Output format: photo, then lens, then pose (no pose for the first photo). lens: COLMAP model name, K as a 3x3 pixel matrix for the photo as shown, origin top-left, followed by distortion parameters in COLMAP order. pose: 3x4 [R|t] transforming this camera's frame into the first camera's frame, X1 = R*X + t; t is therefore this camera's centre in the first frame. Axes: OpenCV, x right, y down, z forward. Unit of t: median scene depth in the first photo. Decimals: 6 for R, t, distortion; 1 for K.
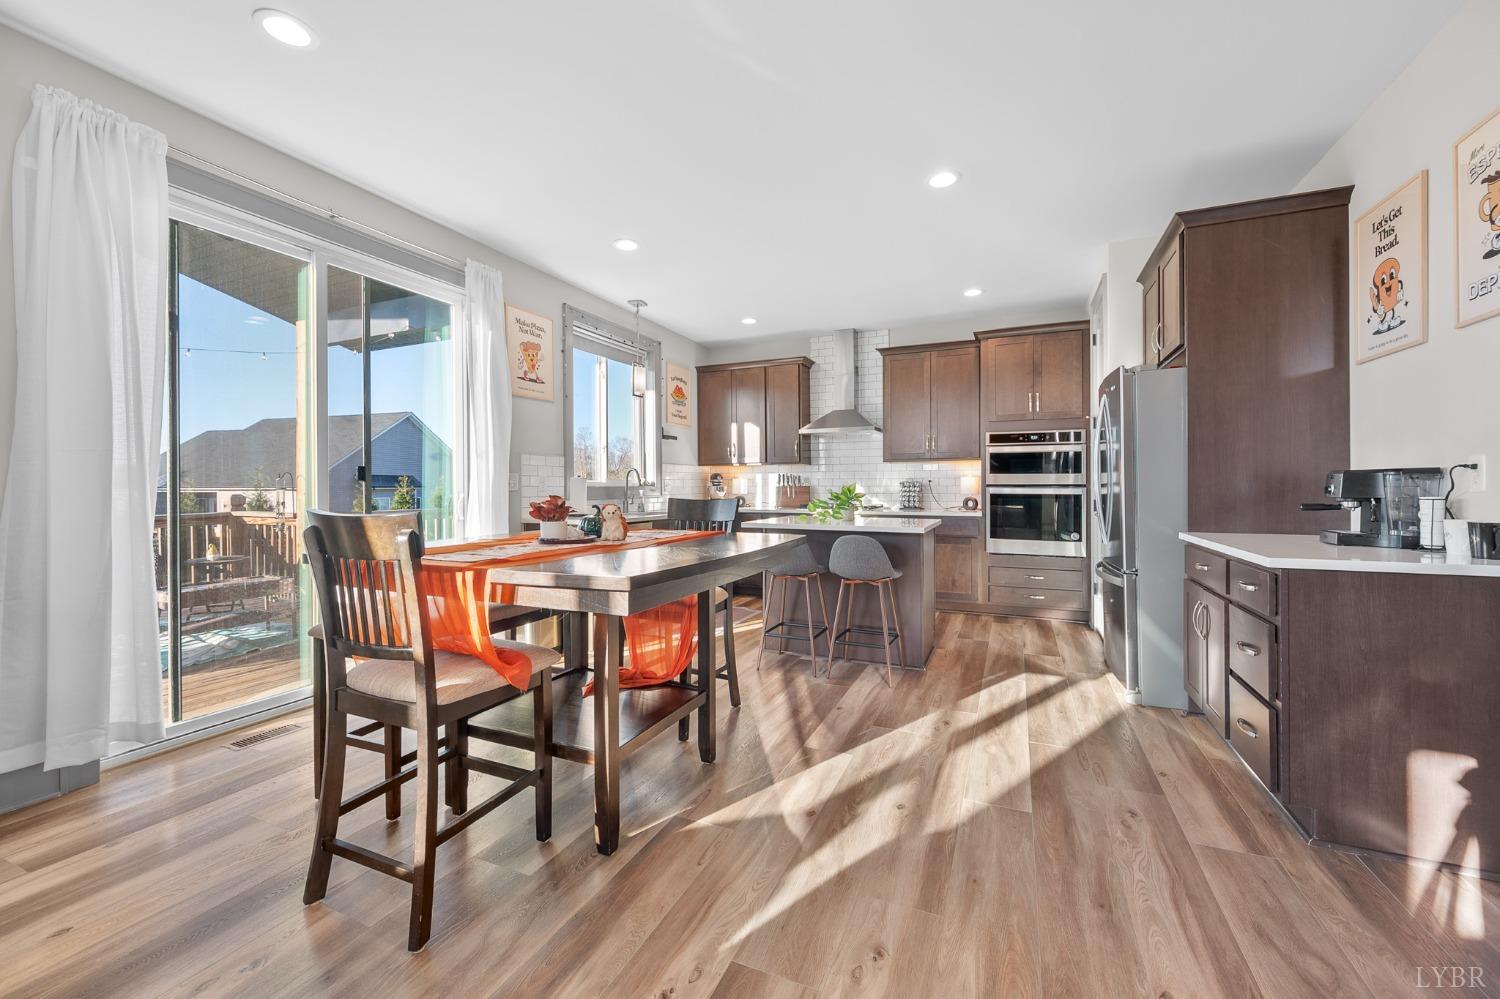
lens RADIAL K [[592.0, 0, 753.7], [0, 592.0, 486.1], [0, 0, 1]] dist [0.000126, -0.000082]
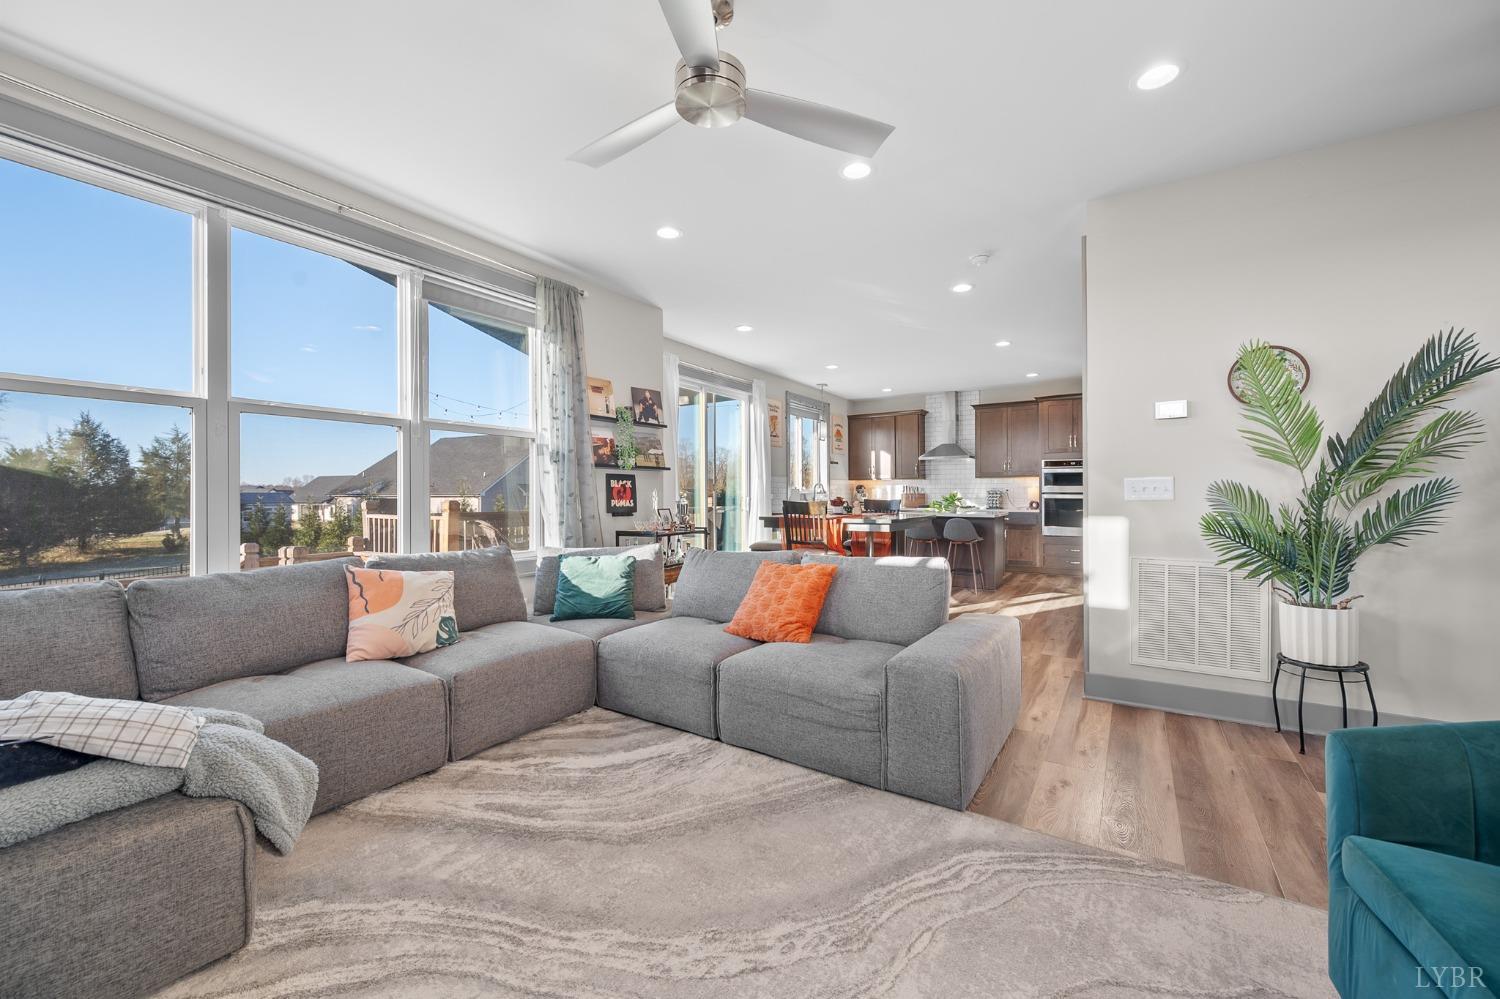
lens RADIAL K [[592.0, 0, 744.0], [0, 592.0, 495.7], [0, 0, 1]] dist [0.000126, -0.000082]
pose [[0.986007, 0.001483, -0.166697, -0.128878], [-0.001060, 0.999996, 0.002623, 0.002486], [0.166700, -0.002410, 0.986005, -0.678694]]
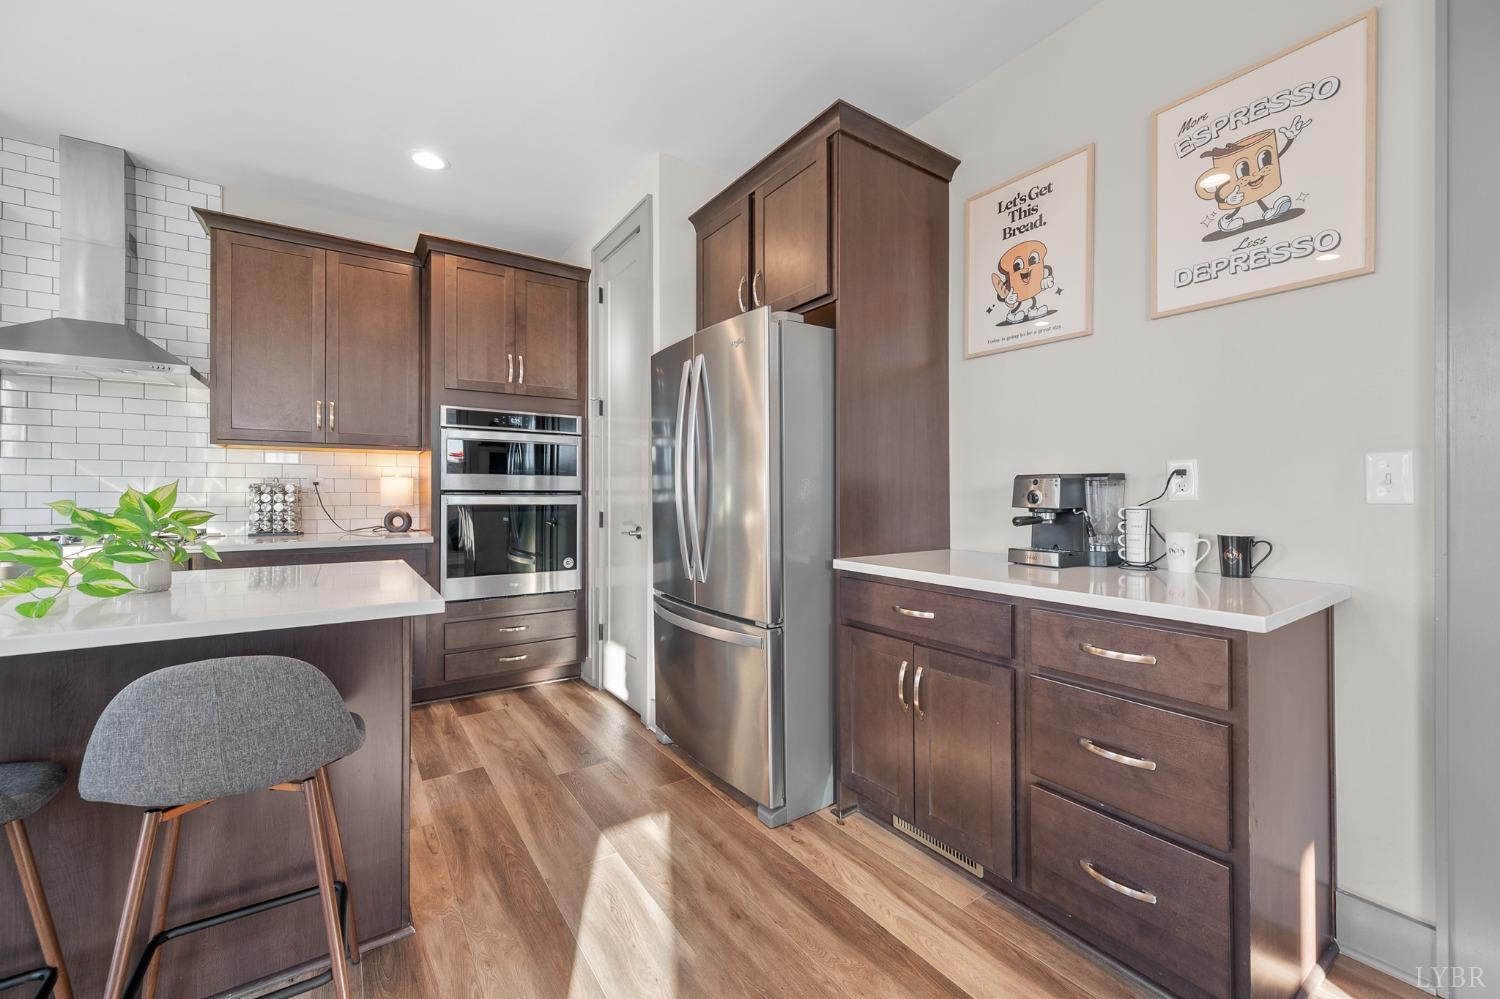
lens RADIAL K [[592.0, 0, 746.9], [0, 592.0, 491.0], [0, 0, 1]] dist [0.000126, -0.000082]
pose [[0.526531, 0.005431, 0.850139, 0.037137], [-0.002739, 0.999985, -0.004692, 0.000350], [-0.850152, 0.000142, 0.526538, 0.387059]]
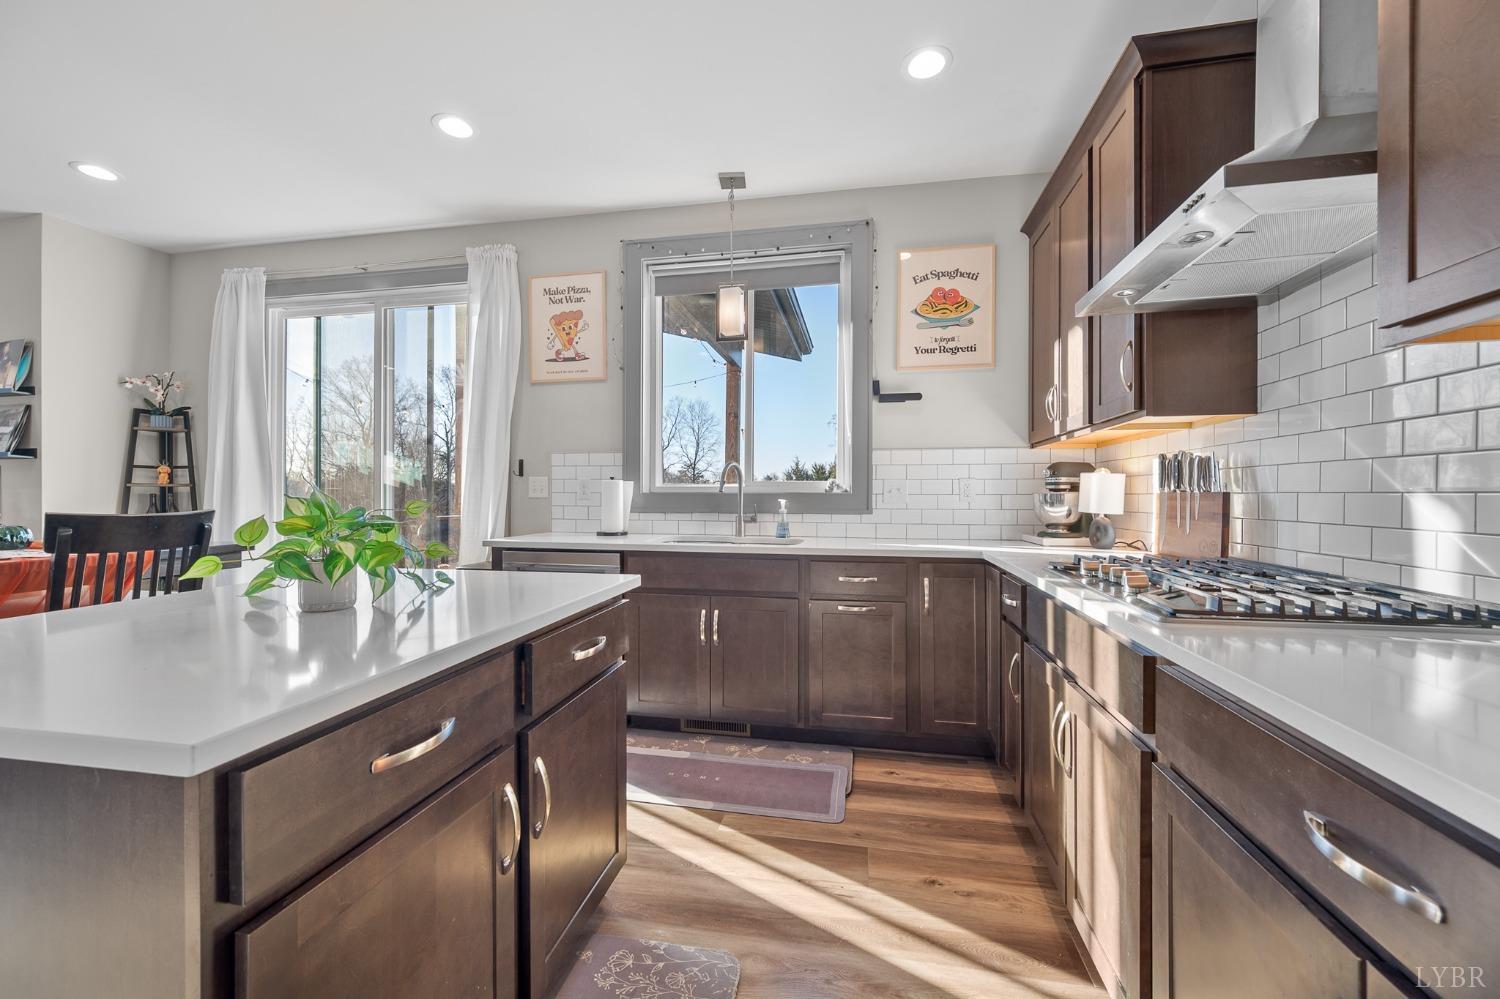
lens RADIAL K [[592.0, 0, 749.5], [0, 592.0, 493.5], [0, 0, 1]] dist [0.000126, -0.000082]
pose [[0.223110, -0.001285, -0.974792, 0.365809], [-0.001923, 0.999997, -0.001758, 0.001926], [0.974791, 0.002267, 0.223107, 0.854632]]
